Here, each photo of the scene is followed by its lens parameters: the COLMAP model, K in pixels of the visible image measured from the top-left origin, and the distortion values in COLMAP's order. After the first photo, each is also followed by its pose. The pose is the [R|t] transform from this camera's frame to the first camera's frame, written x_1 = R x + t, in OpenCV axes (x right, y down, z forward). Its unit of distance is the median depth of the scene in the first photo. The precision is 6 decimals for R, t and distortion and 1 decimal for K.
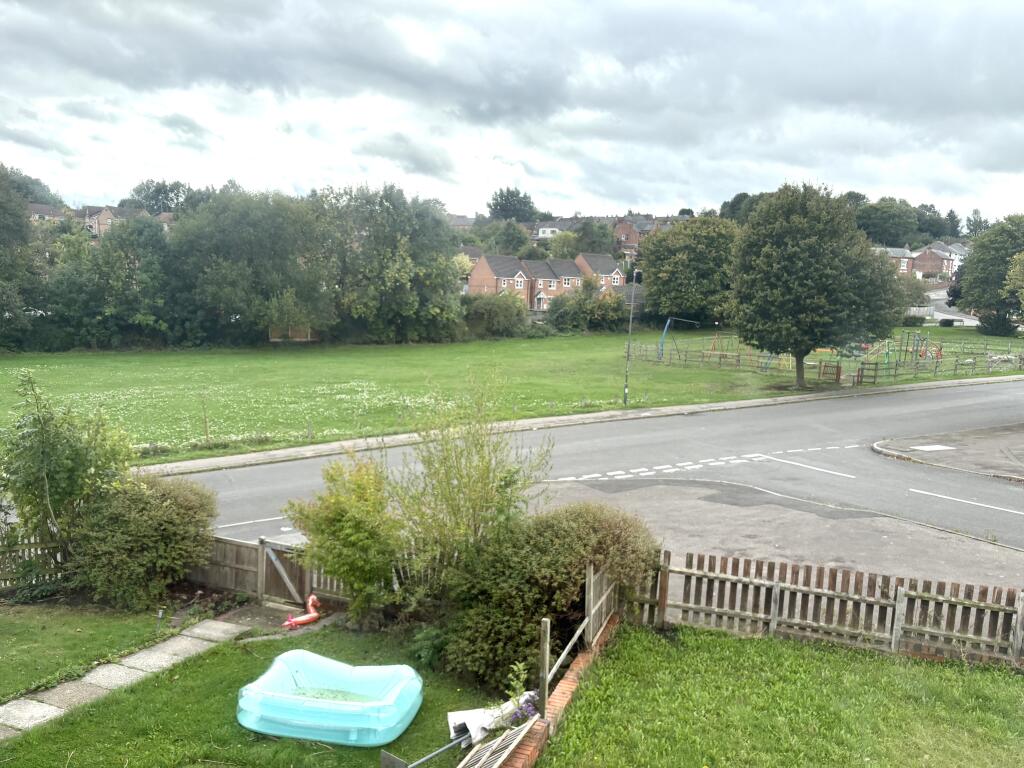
lens RADIAL K [[776.4, 0, 508.3], [0, 776.4, 386.9], [0, 0, 1]] dist [0.021264, -0.007524]
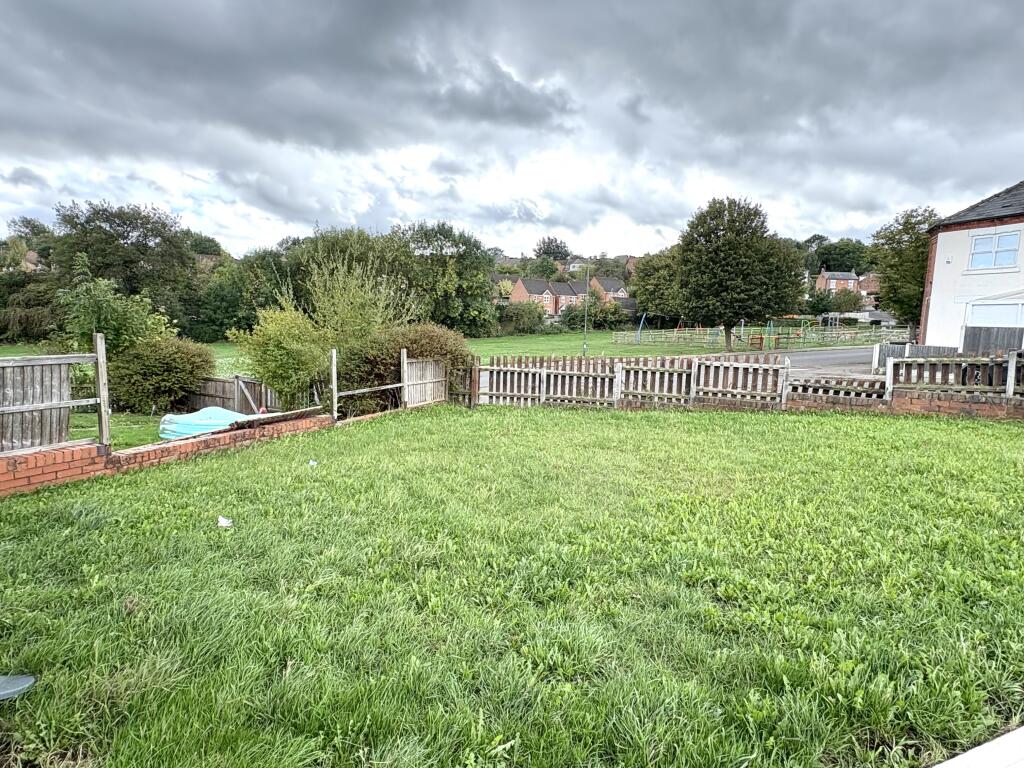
lens RADIAL K [[583.0, 0, 511.2], [0, 583.0, 382.6], [0, 0, 1]] dist [-0.001336, 0.001478]
pose [[0.996883, -0.007353, -0.078549, 0.056453], [0.006232, 0.999875, -0.014507, 0.044661], [0.078646, 0.013972, 0.996805, -0.011812]]
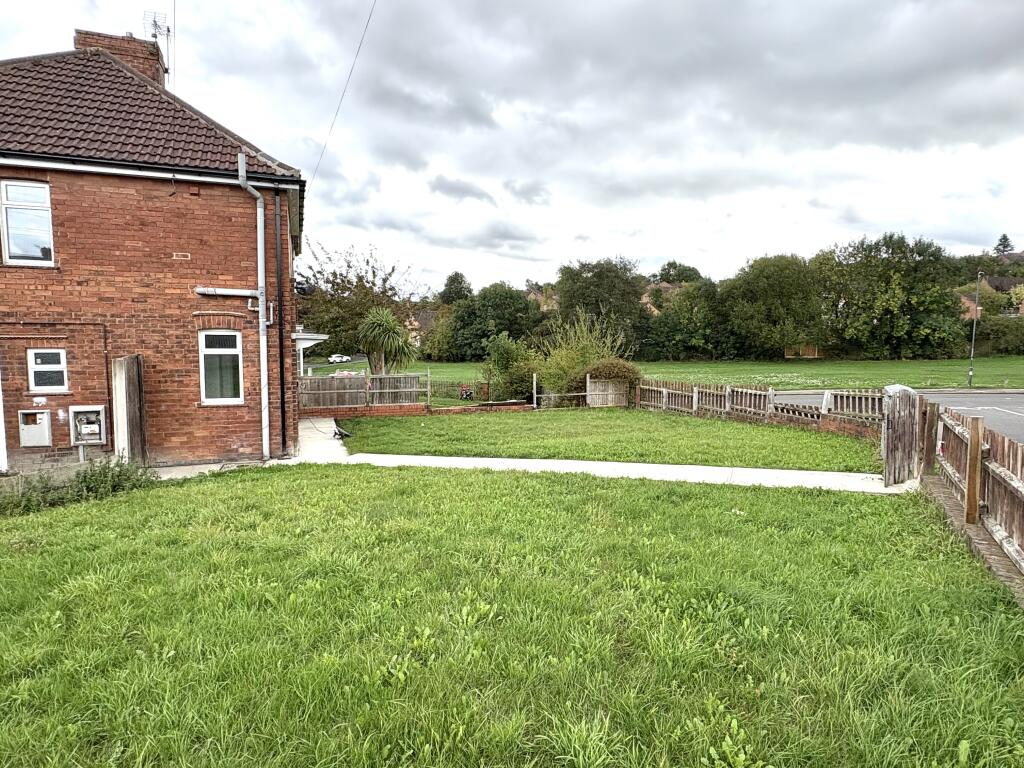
lens RADIAL K [[577.8, 0, 508.5], [0, 577.8, 378.7], [0, 0, 1]] dist [-0.002476, -0.000669]
pose [[0.638826, 0.022792, -0.769014, 0.208338], [-0.065712, 0.997525, -0.025022, 0.045020], [0.766540, 0.066518, 0.638742, -0.064799]]
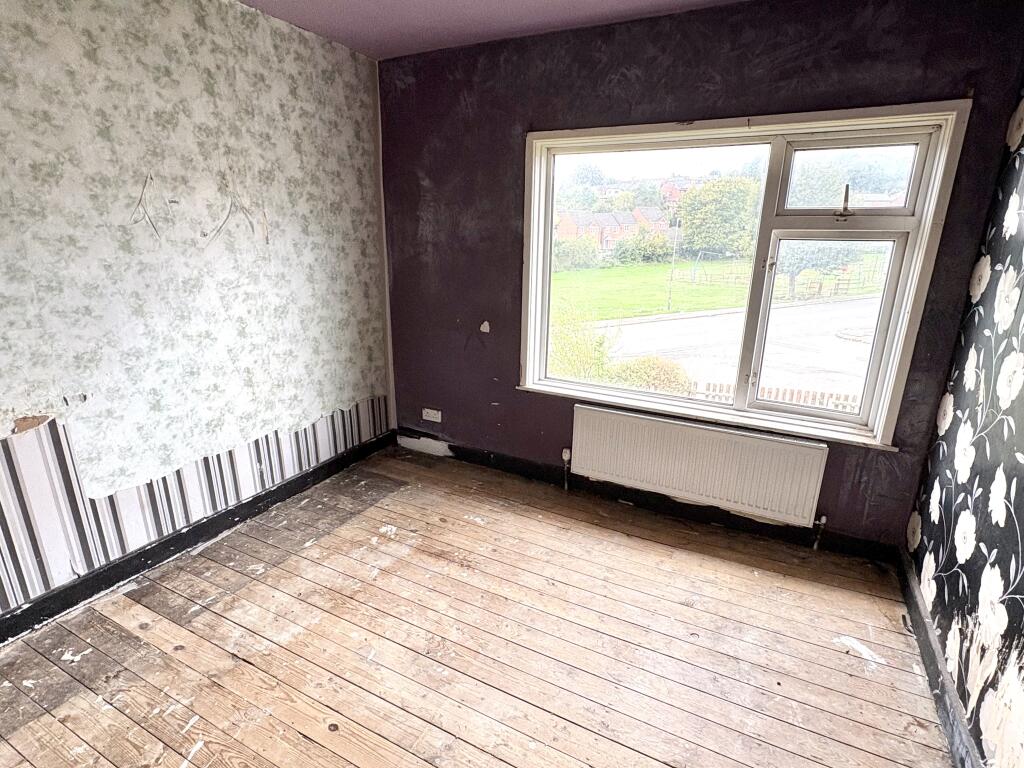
lens RADIAL K [[531.6, 0, 515.2], [0, 531.6, 376.9], [0, 0, 1]] dist [-0.002637, 0.000188]
pose [[0.991964, 0.000002, -0.126517, -0.007933], [0.016815, 0.991126, 0.131859, 0.005356], [0.125395, -0.132926, 0.983162, -0.038805]]
